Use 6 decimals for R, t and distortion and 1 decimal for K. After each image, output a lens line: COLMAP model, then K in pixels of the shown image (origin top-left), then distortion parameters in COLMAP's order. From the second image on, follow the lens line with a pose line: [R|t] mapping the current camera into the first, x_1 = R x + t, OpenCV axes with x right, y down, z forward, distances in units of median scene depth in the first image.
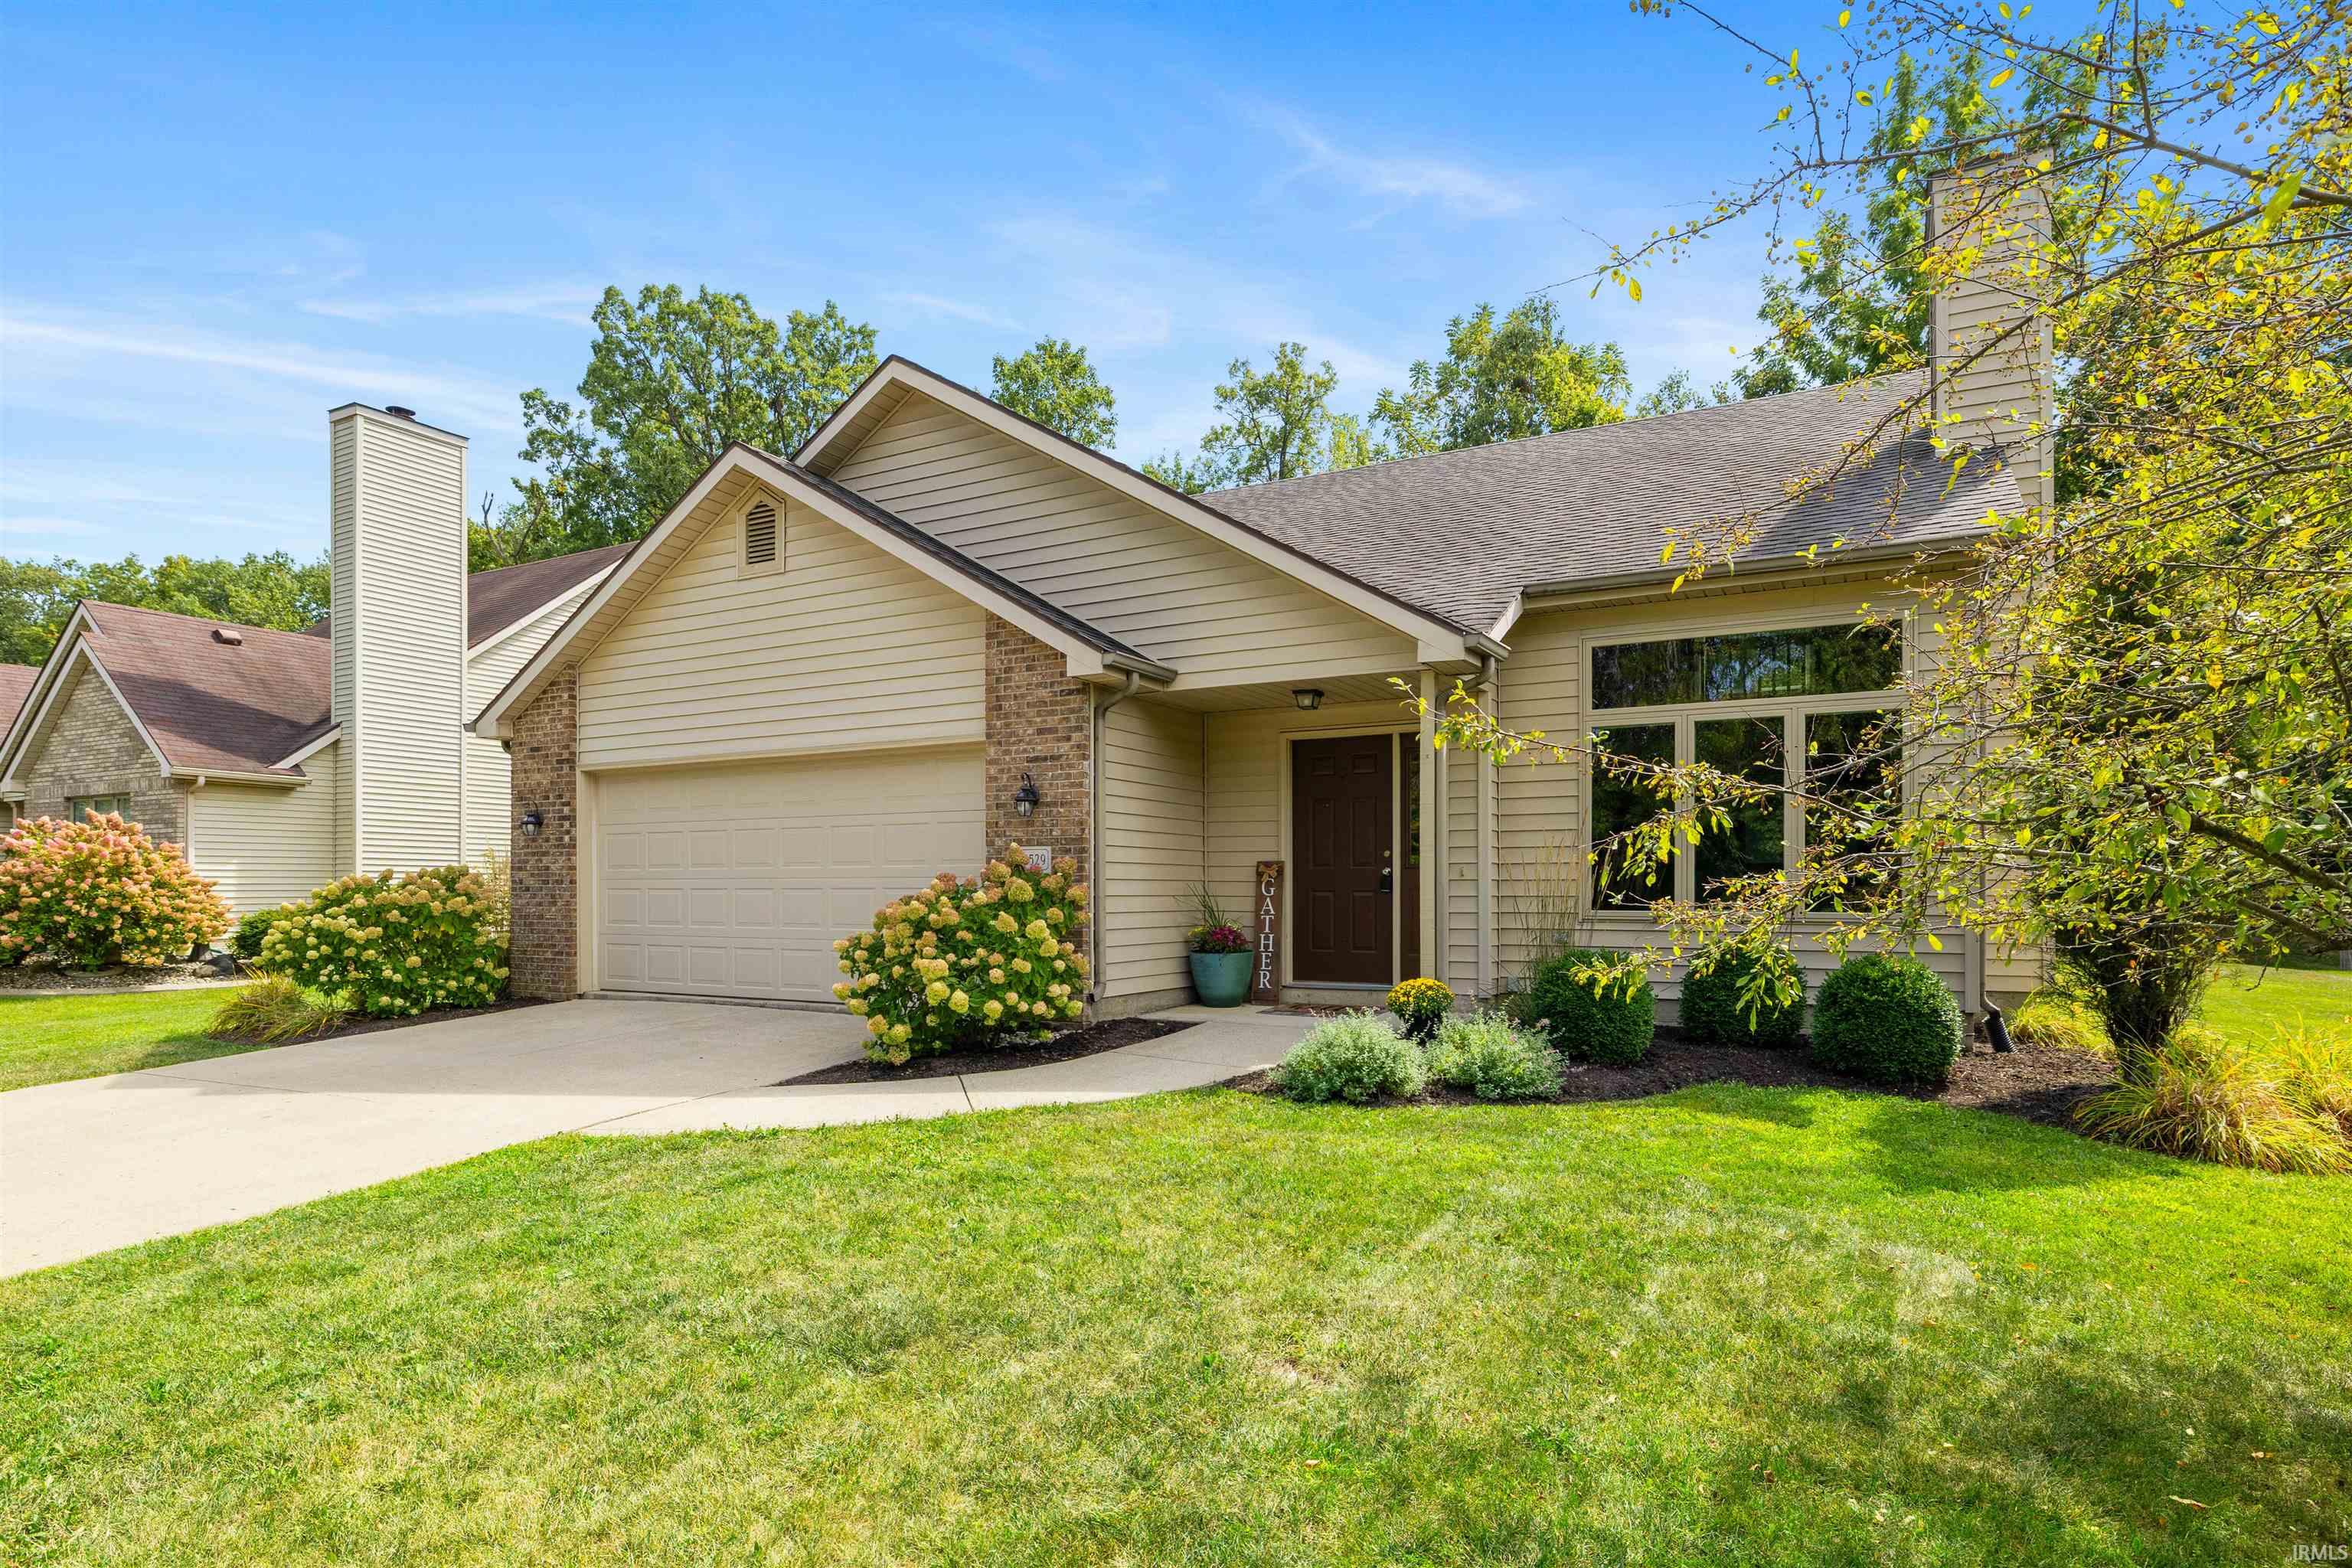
lens RADIAL K [[1298.5, 0, 1169.3], [0, 1298.5, 892.7], [0, 0, 1]] dist [0.001004, -0.000409]
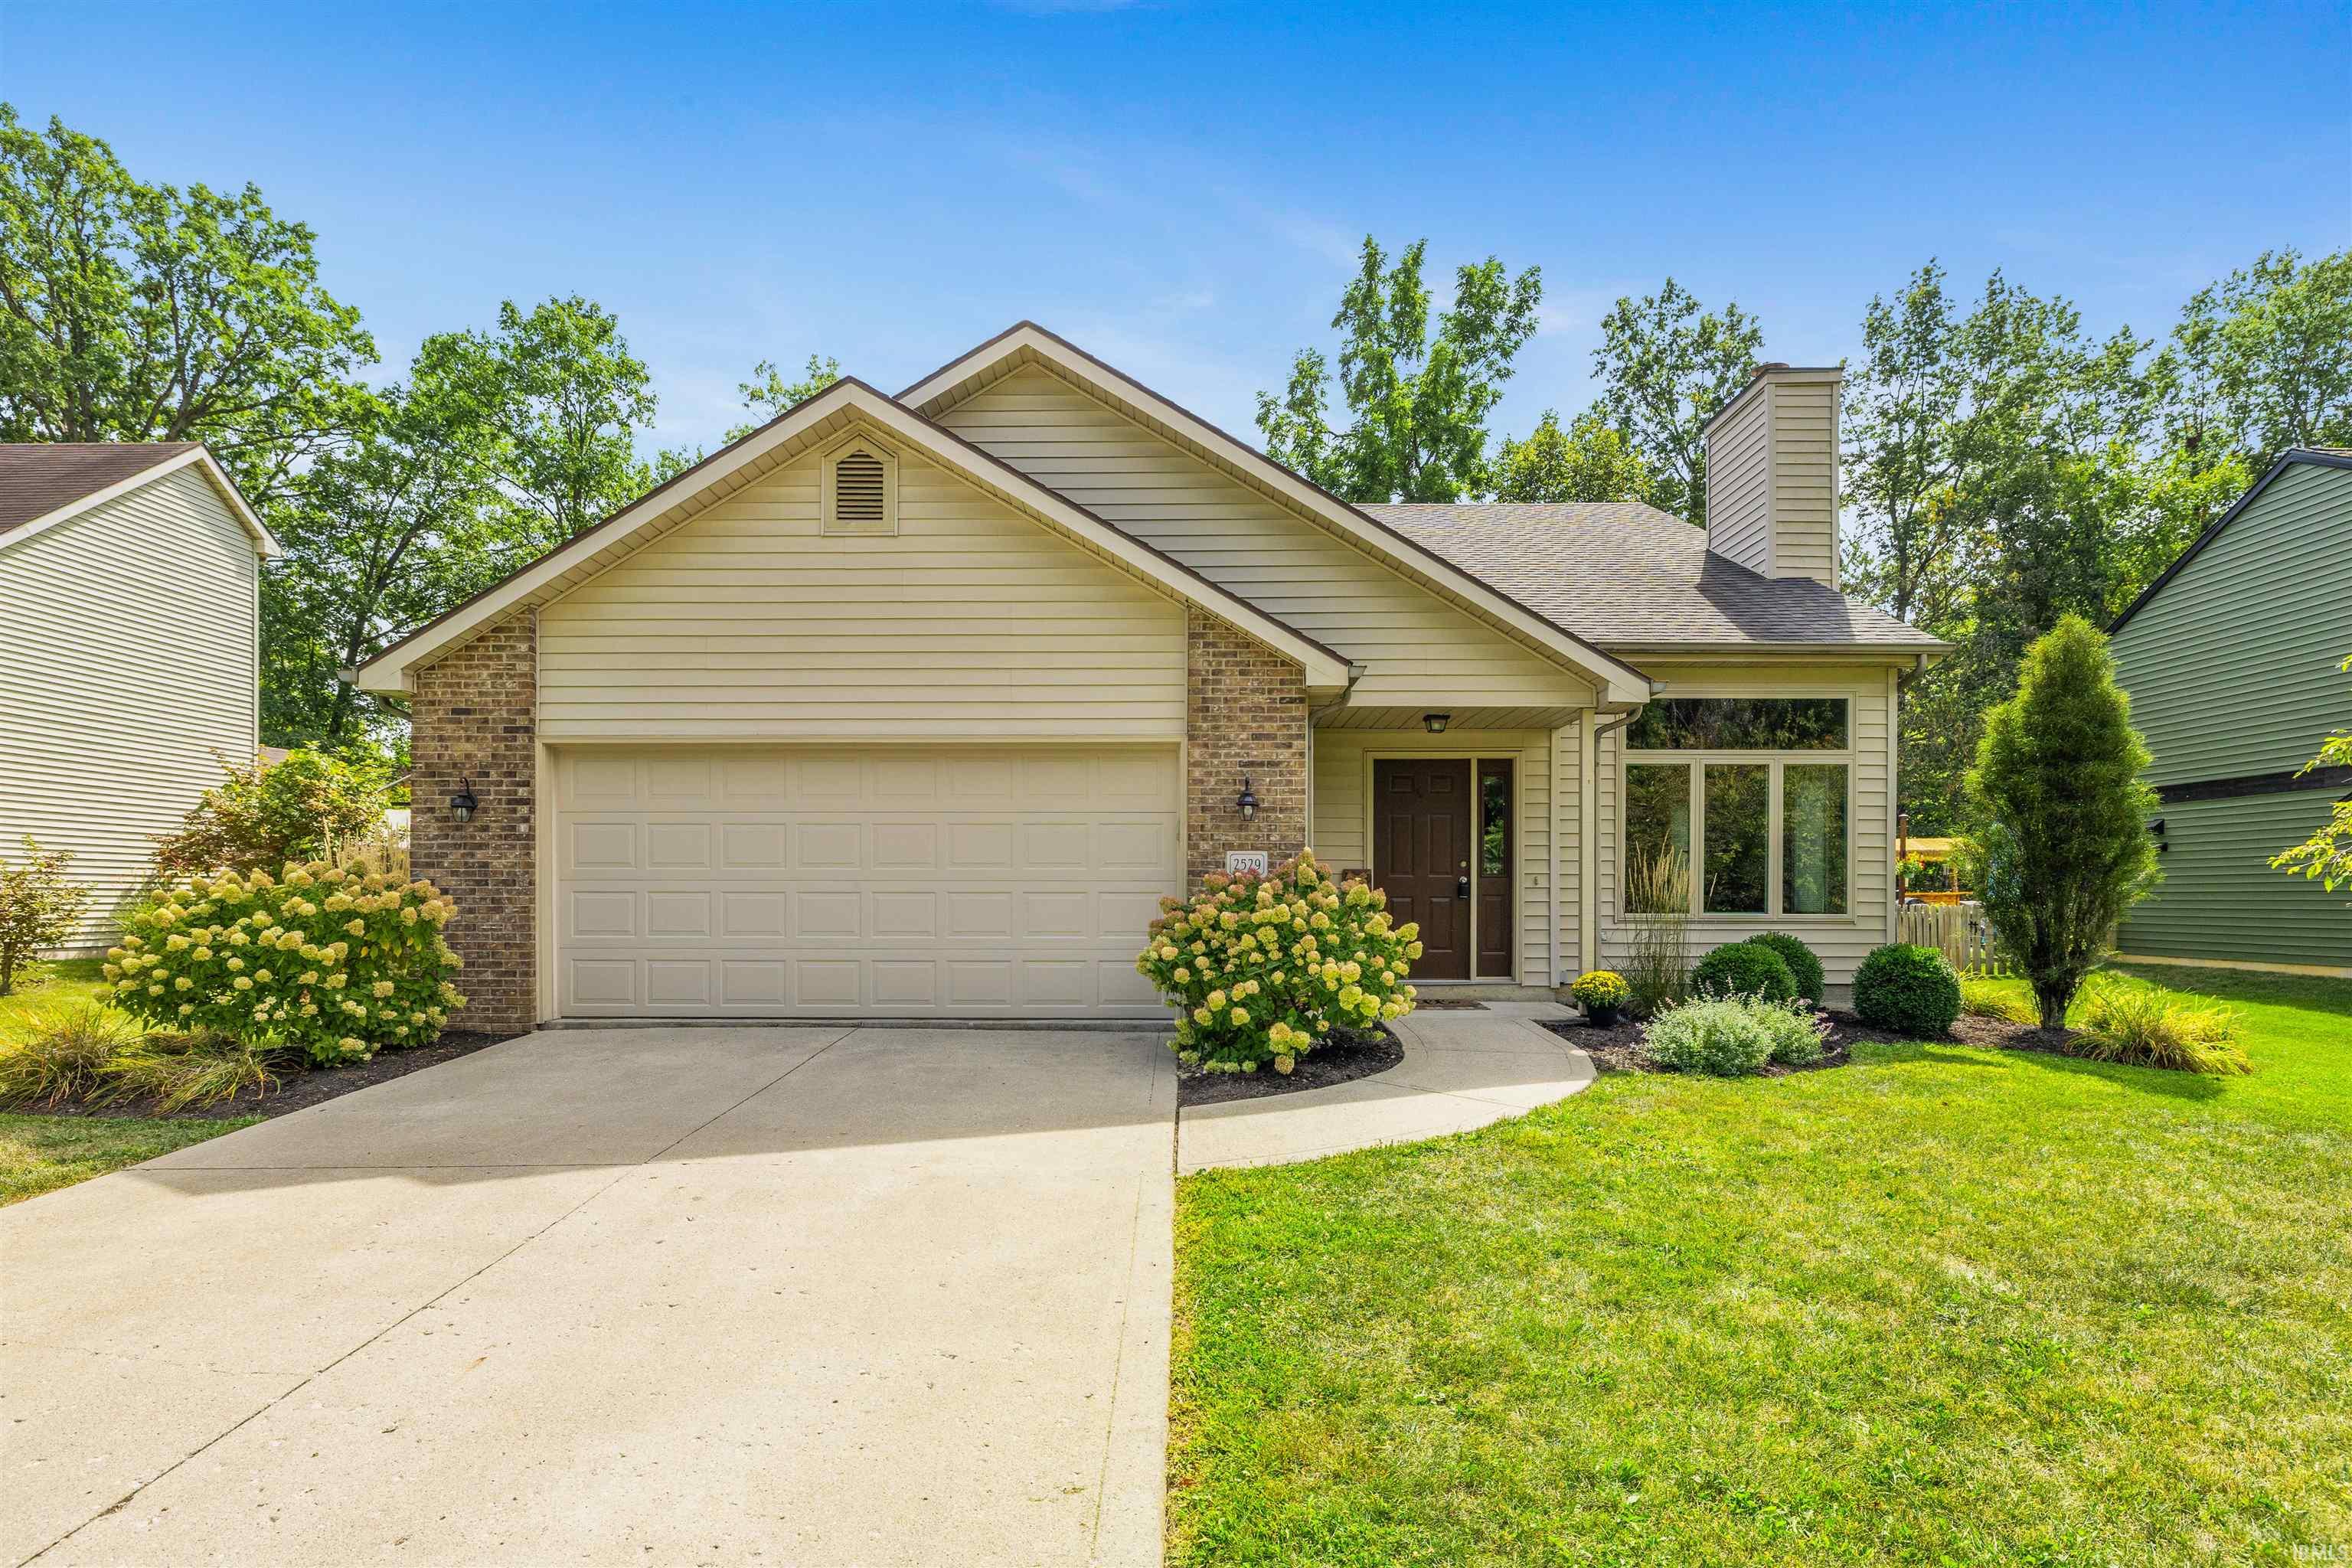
lens RADIAL K [[1215.5, 0, 1183.8], [0, 1215.5, 904.3], [0, 0, 1]] dist [-0.003802, 0.000331]
pose [[0.873595, 0.000758, 0.486653, -0.535343], [-0.001283, 0.999999, 0.000746, 0.004214], [-0.486652, -0.001276, 0.873595, 0.182032]]
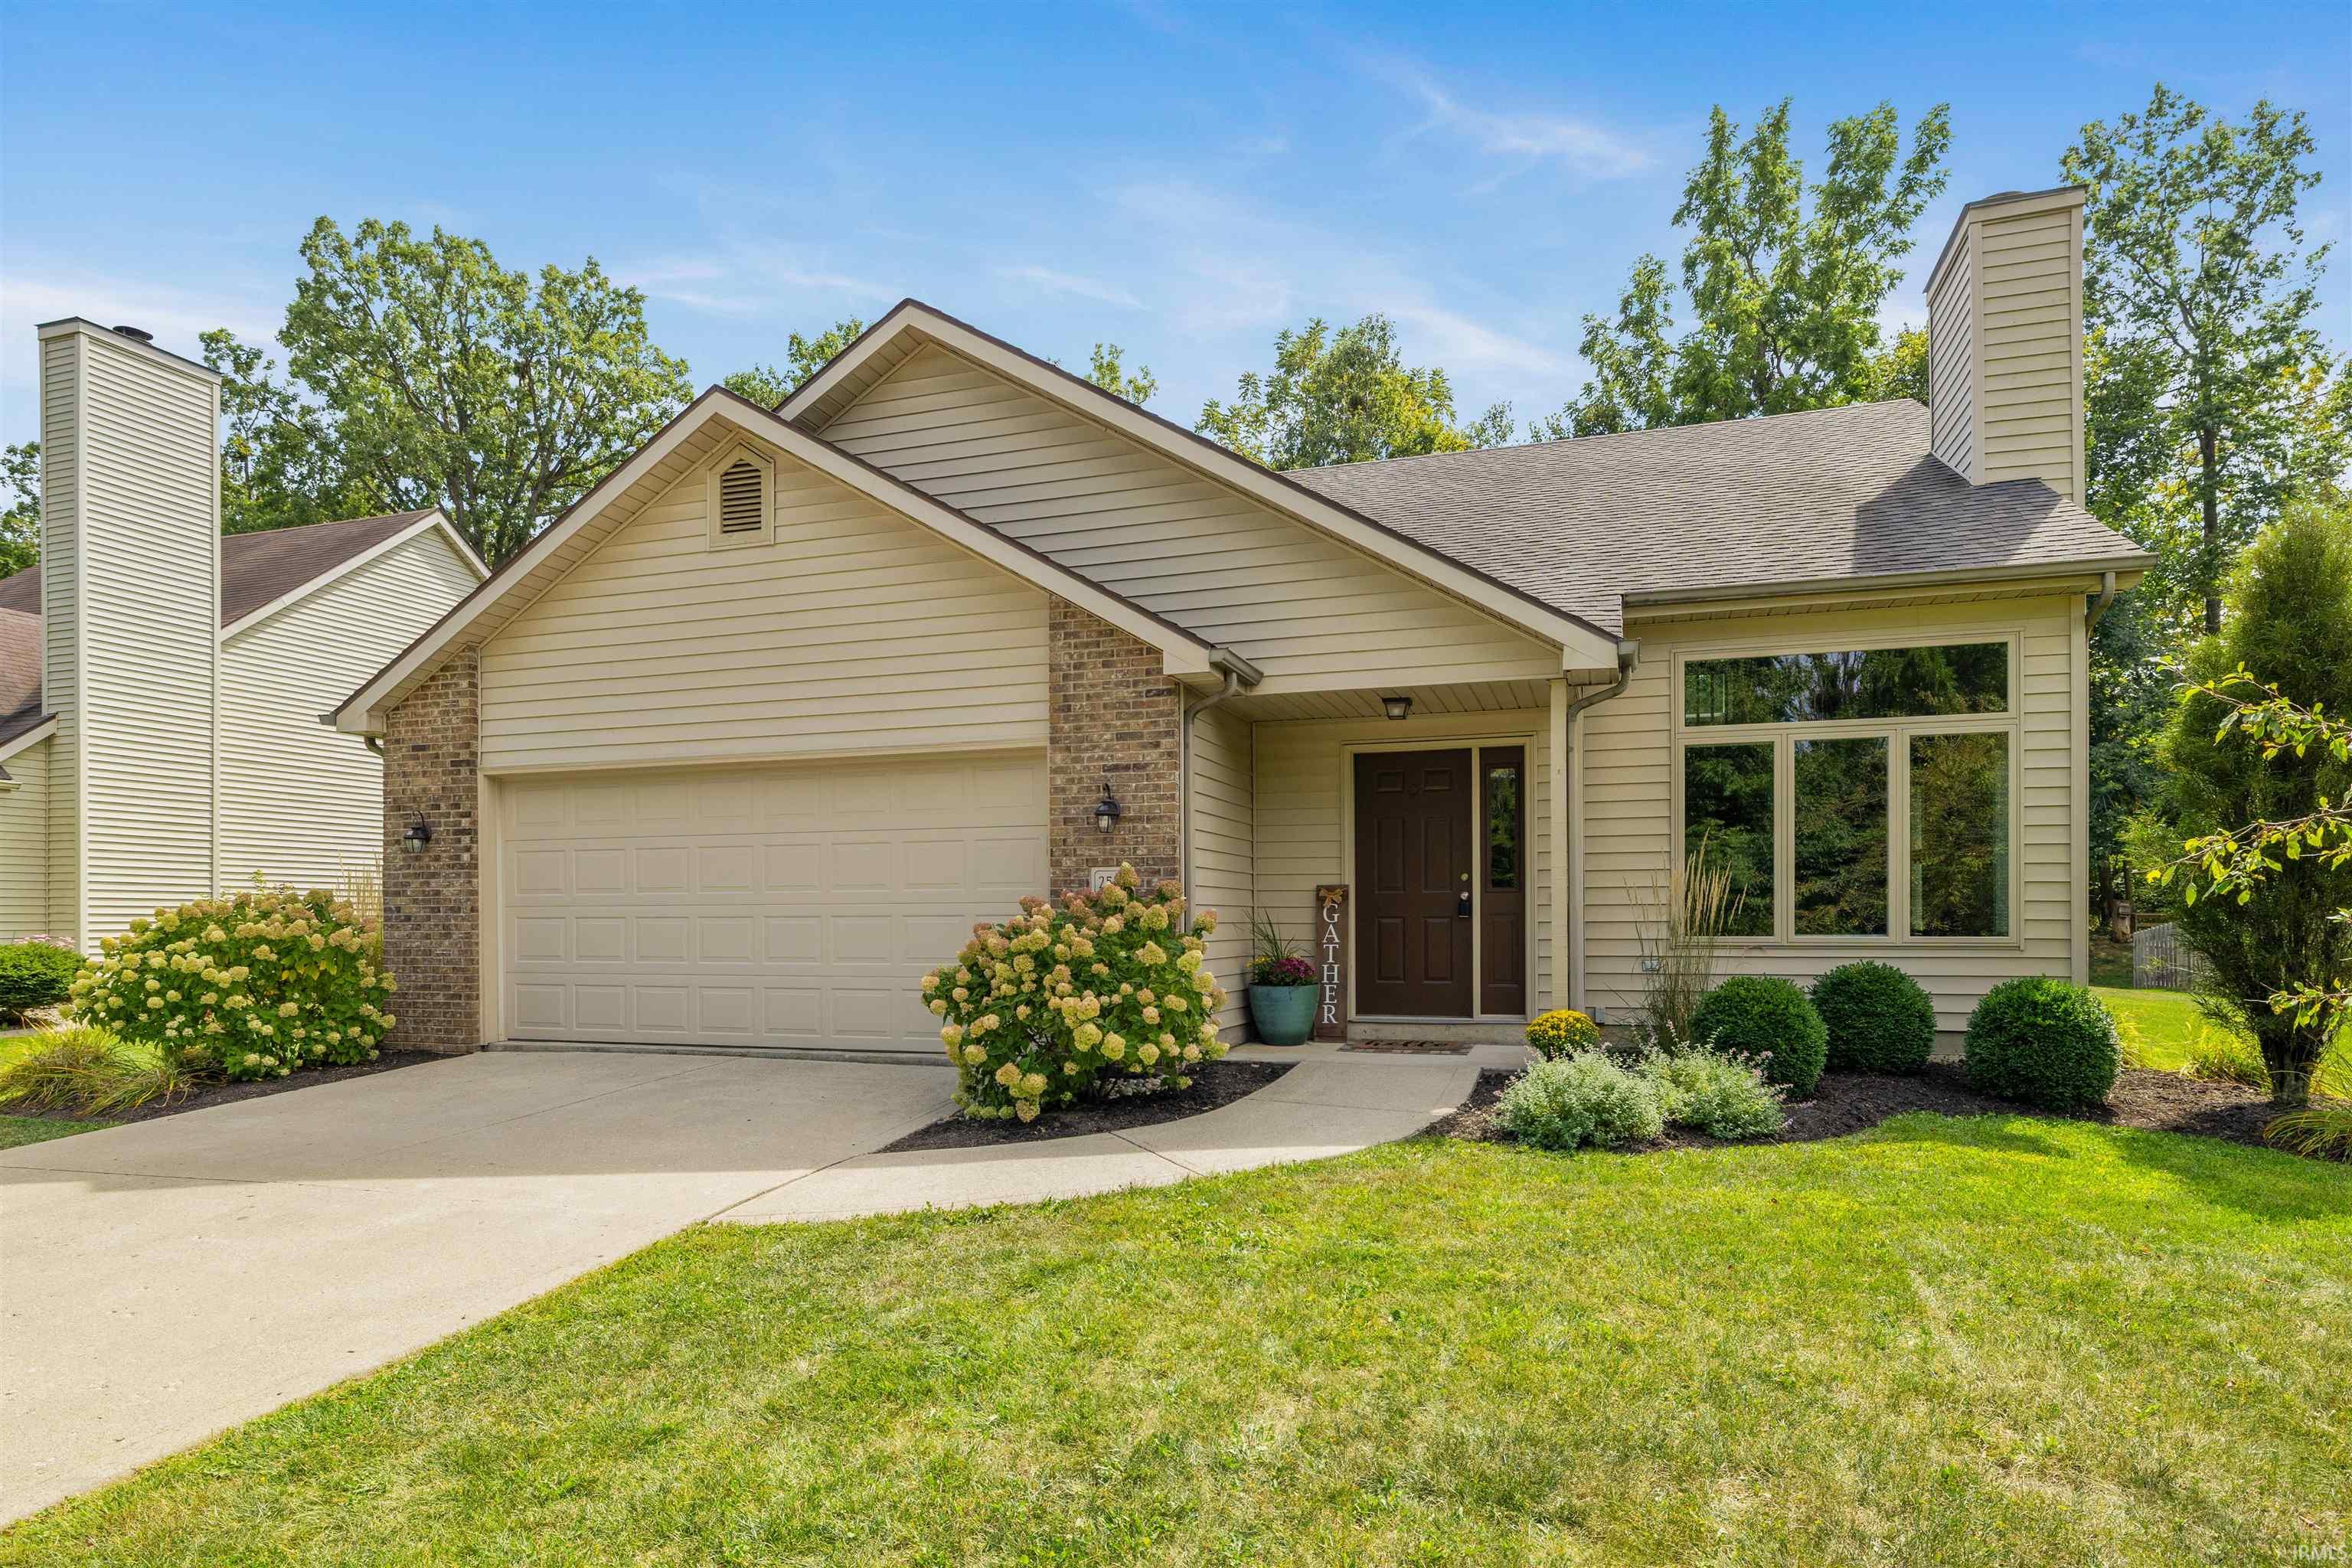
lens RADIAL K [[1350.3, 0, 1175.1], [0, 1350.3, 921.8], [0, 0, 1]] dist [0.001570, -0.000540]
pose [[0.981813, -0.003742, 0.189814, -0.209932], [0.003850, 0.999993, -0.000200, 0.001521], [-0.189812, 0.000927, 0.981820, 0.083524]]
